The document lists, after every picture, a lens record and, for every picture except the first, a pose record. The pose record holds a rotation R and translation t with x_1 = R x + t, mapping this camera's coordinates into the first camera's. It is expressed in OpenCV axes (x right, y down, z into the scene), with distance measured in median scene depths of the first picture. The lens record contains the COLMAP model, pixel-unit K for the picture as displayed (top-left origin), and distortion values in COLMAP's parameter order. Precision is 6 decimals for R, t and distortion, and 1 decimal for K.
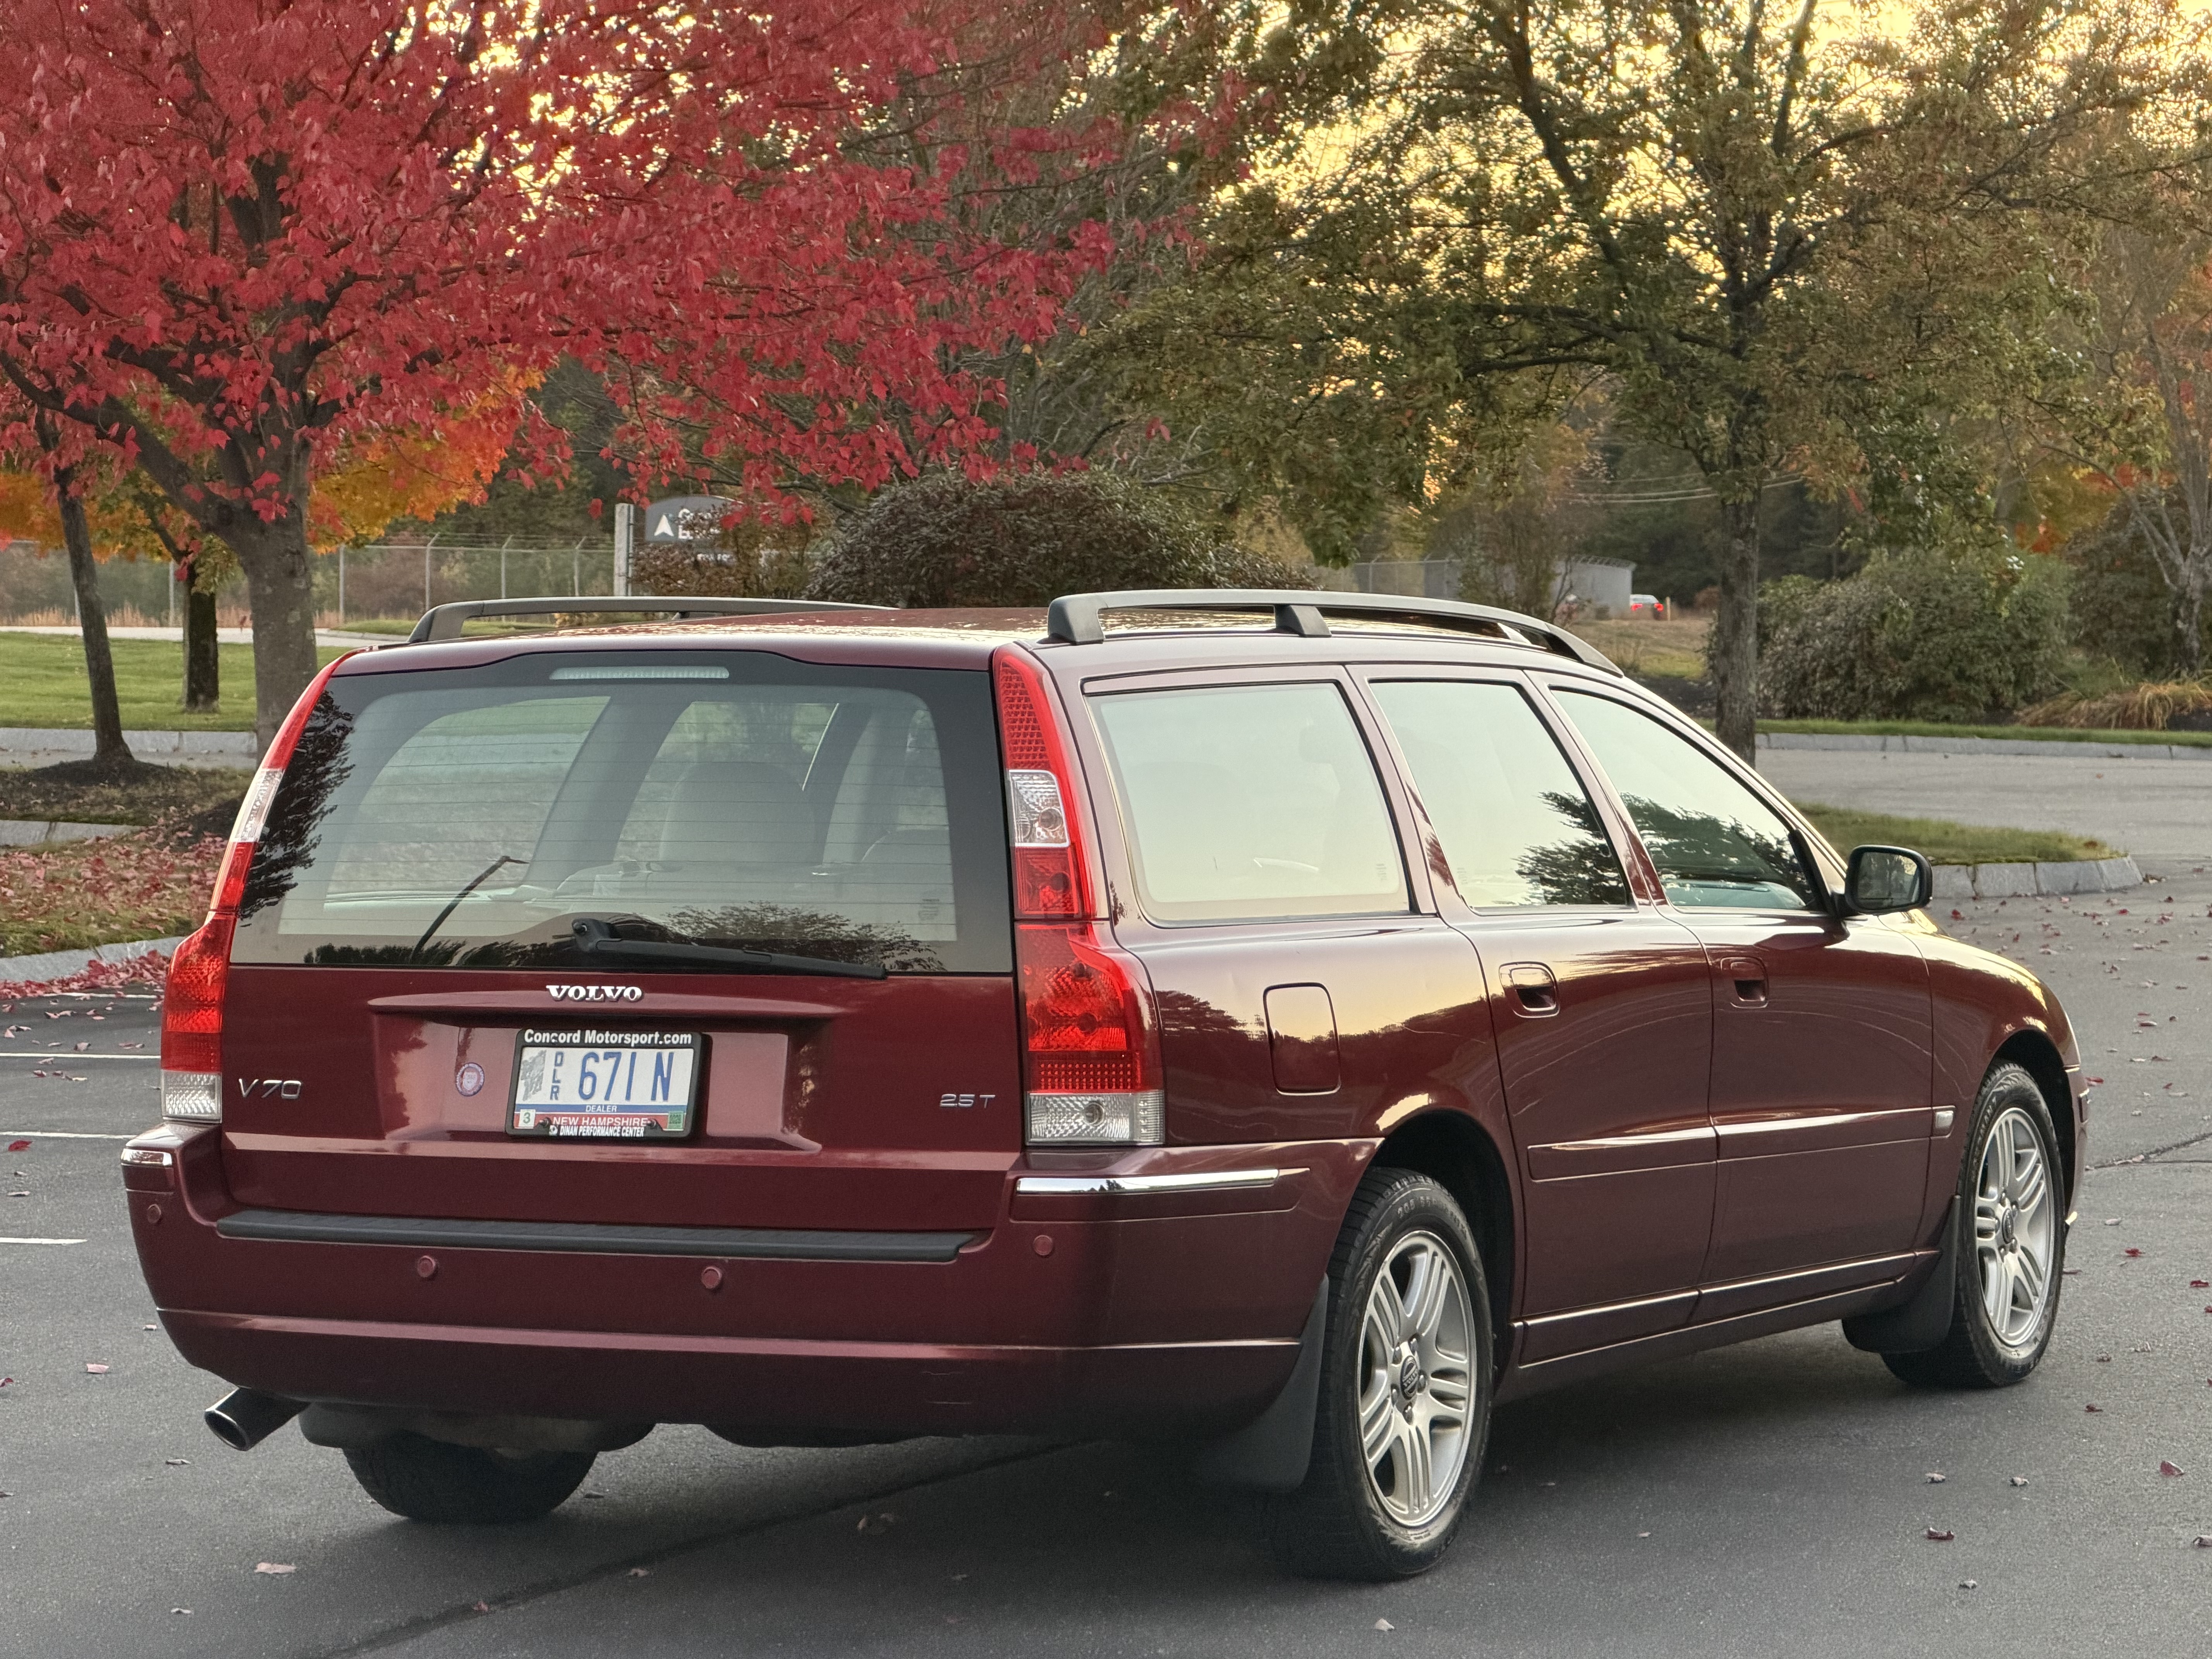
lens RADIAL K [[6635.2, 0, 1106.0], [0, 6635.2, 829.5], [0, 0, 1]] dist [0.193860, 0.290979]
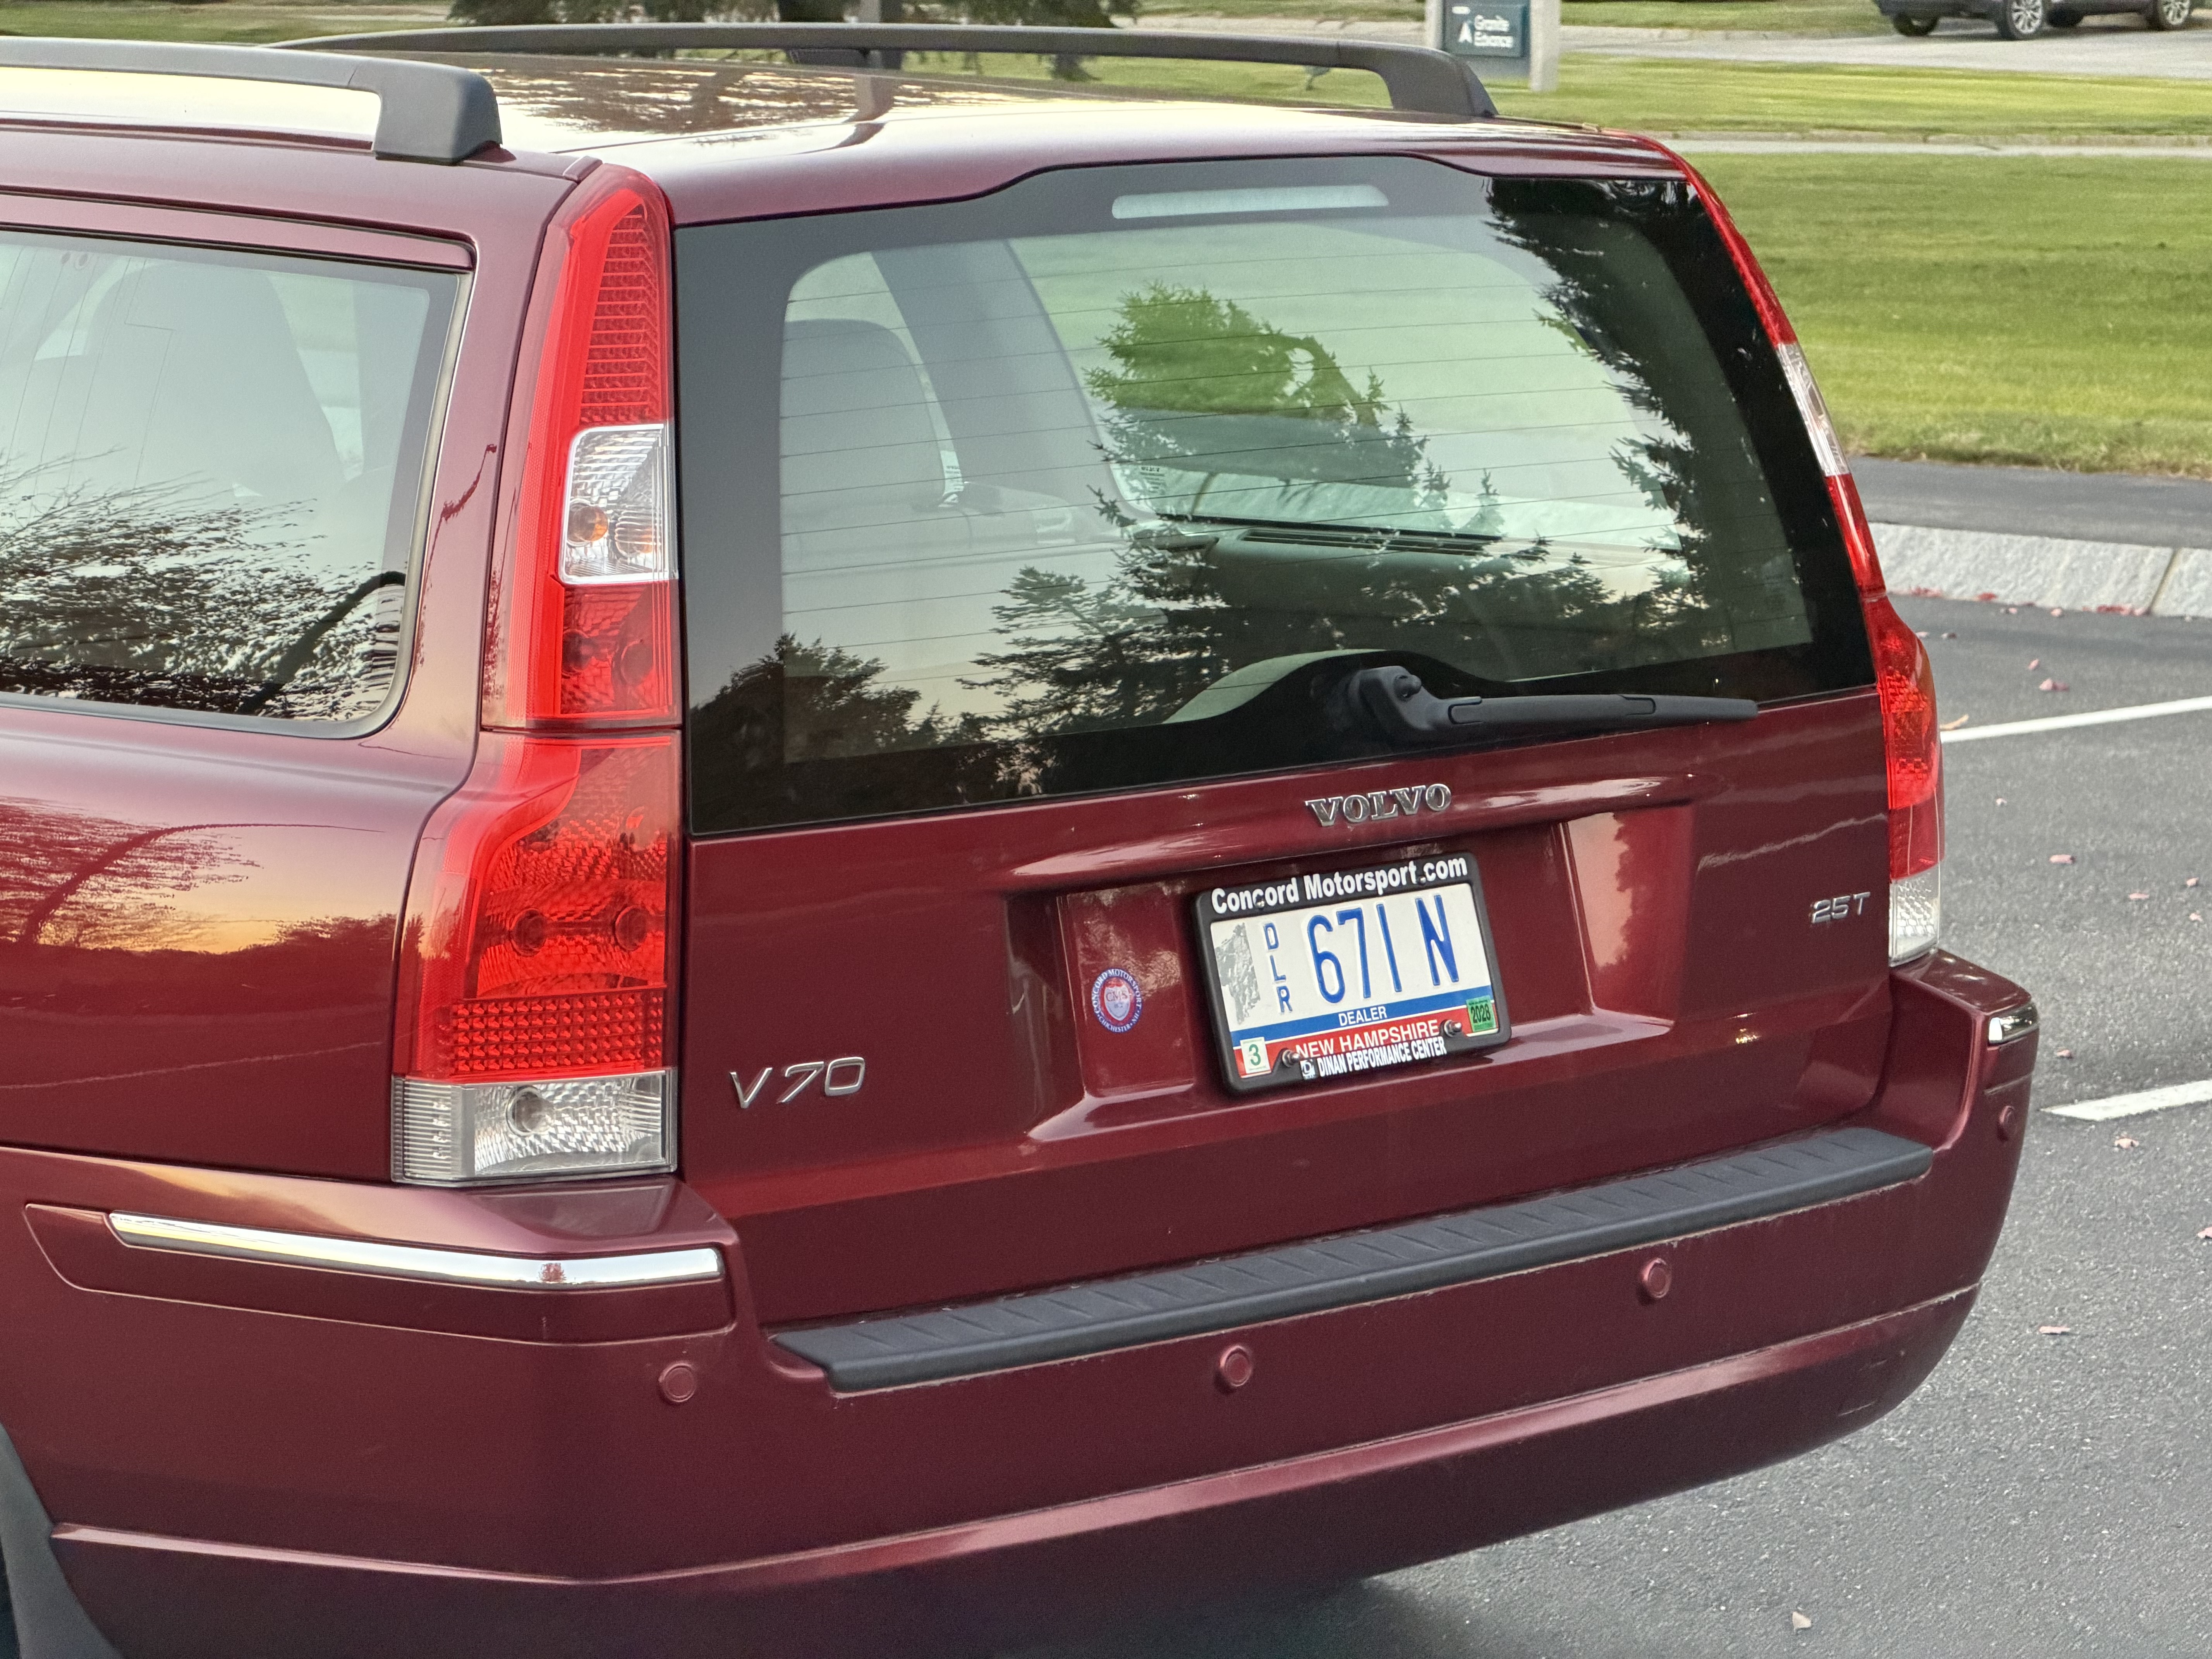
lens RADIAL K [[6635.2, 0, 1106.0], [0, 6635.2, 829.5], [0, 0, 1]] dist [0.193860, 0.290979]
pose [[0.329334, -0.116322, 0.937021, -0.583607], [0.024503, 0.993101, 0.114672, -0.035111], [-0.943896, -0.014806, 0.329912, 0.839571]]
